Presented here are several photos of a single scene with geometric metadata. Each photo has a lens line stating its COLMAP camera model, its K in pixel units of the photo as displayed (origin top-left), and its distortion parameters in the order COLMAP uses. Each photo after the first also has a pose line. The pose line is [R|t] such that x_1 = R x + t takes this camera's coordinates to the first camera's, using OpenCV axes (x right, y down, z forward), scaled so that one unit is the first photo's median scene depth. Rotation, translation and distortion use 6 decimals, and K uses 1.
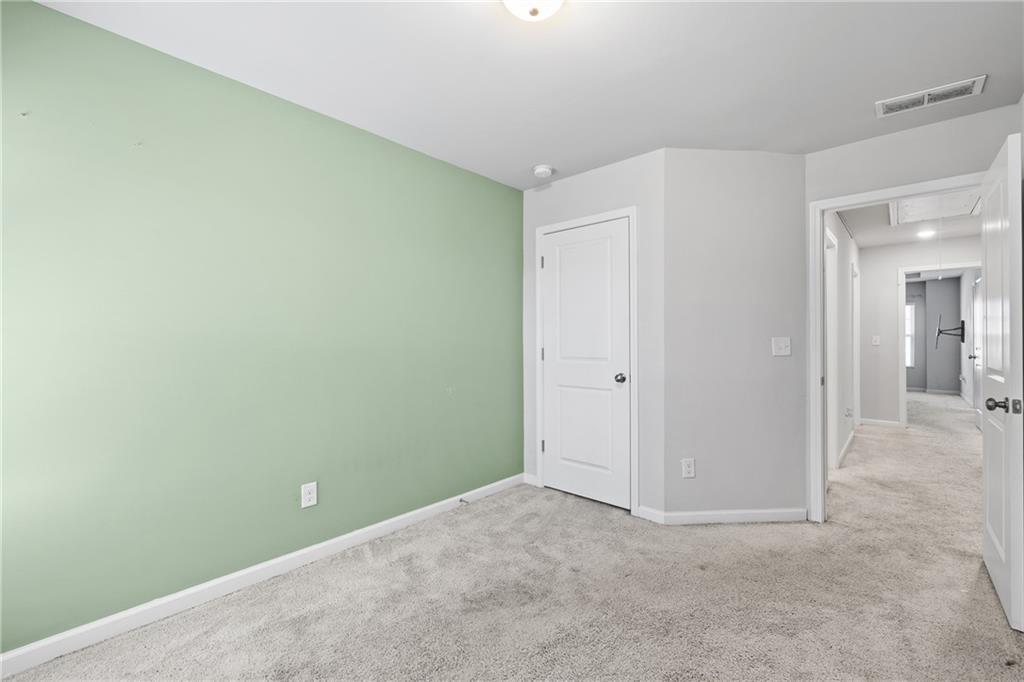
lens RADIAL K [[430.5, 0, 514.7], [0, 430.5, 343.7], [0, 0, 1]] dist [-0.001028, -0.000253]
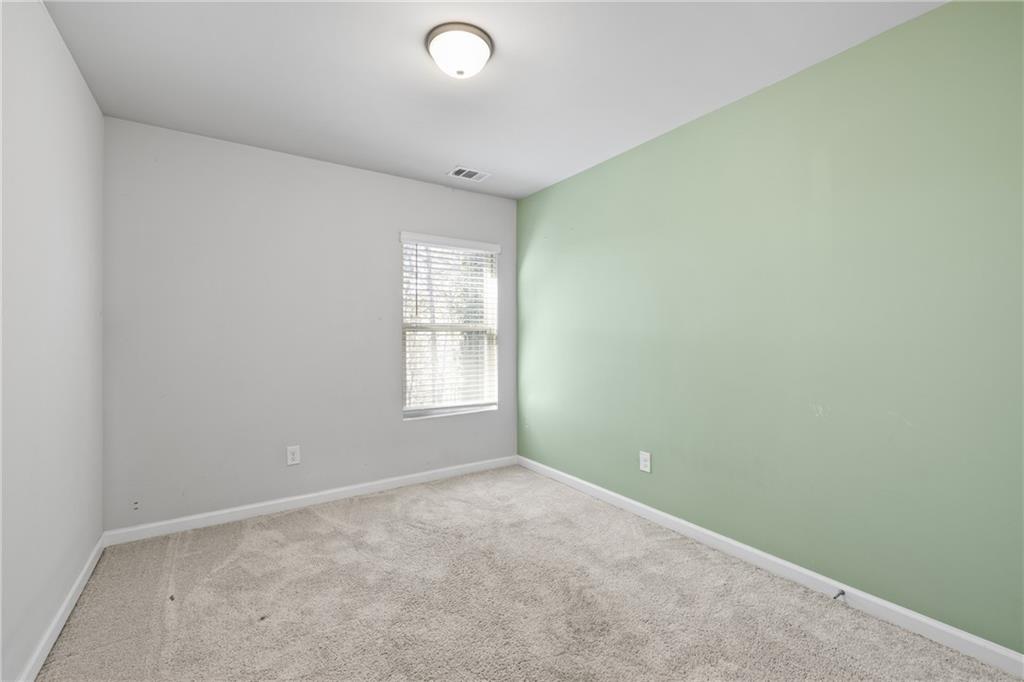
lens RADIAL K [[430.5, 0, 514.7], [0, 430.5, 343.7], [0, 0, 1]] dist [-0.001028, -0.000253]
pose [[-0.252283, 0.016918, -0.967506, 0.782499], [0.001478, 0.999853, 0.017098, -0.003408], [0.967652, 0.002884, -0.252270, 0.946695]]
